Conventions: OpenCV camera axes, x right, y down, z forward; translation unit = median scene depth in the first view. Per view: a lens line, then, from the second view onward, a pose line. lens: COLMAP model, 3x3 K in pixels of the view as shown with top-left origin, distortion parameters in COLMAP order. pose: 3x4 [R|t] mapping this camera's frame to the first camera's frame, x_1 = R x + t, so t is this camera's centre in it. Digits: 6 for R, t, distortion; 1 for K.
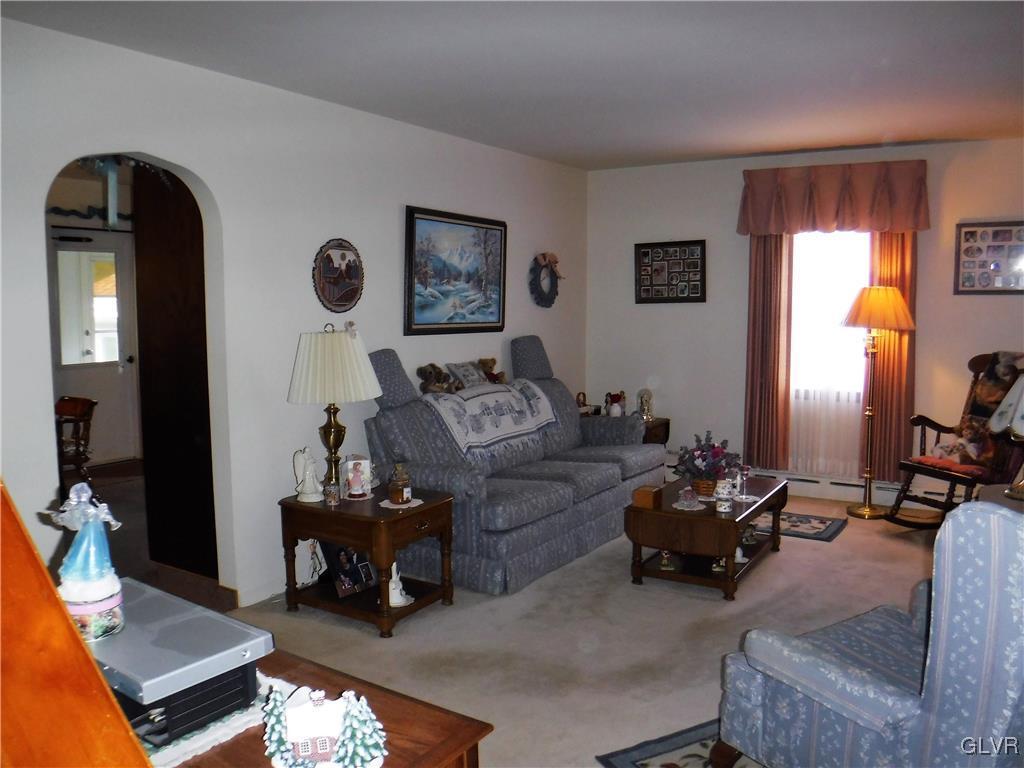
lens RADIAL K [[834.6, 0, 491.2], [0, 834.6, 386.7], [0, 0, 1]] dist [-0.117250, 0.087551]
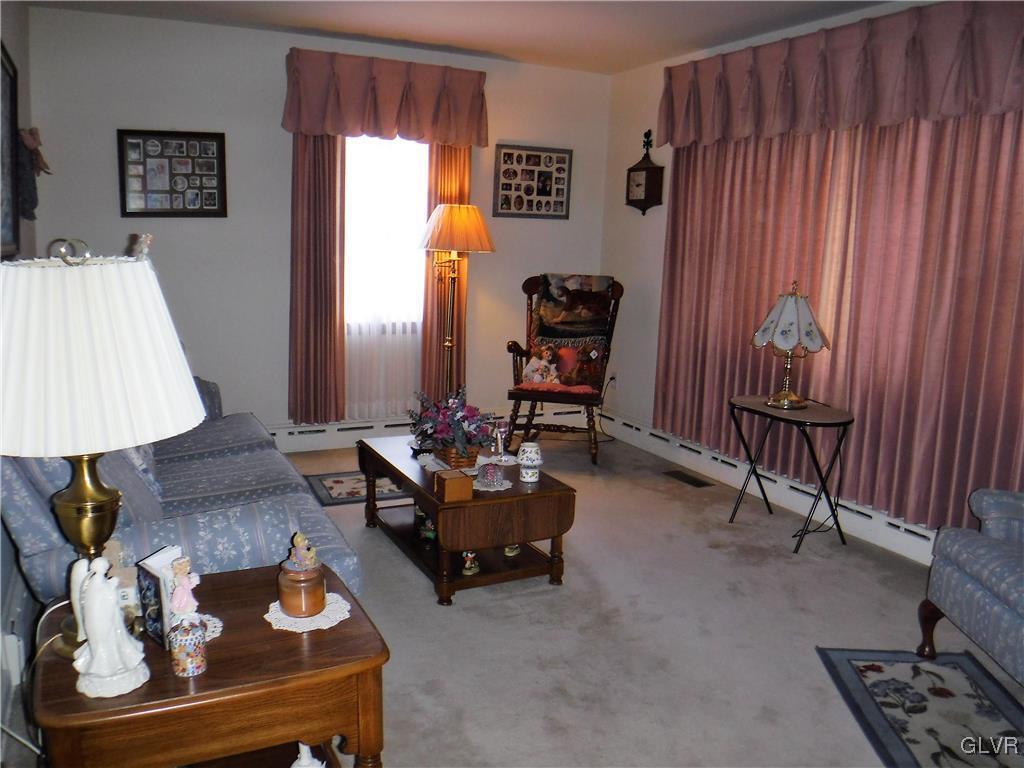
lens RADIAL K [[835.9, 0, 489.2], [0, 835.9, 386.3], [0, 0, 1]] dist [-0.102284, 0.048467]
pose [[0.534491, -0.127863, 0.835447, -0.317091], [0.057375, 0.991699, 0.115071, -0.026862], [-0.843225, -0.013571, 0.537390, 0.476834]]
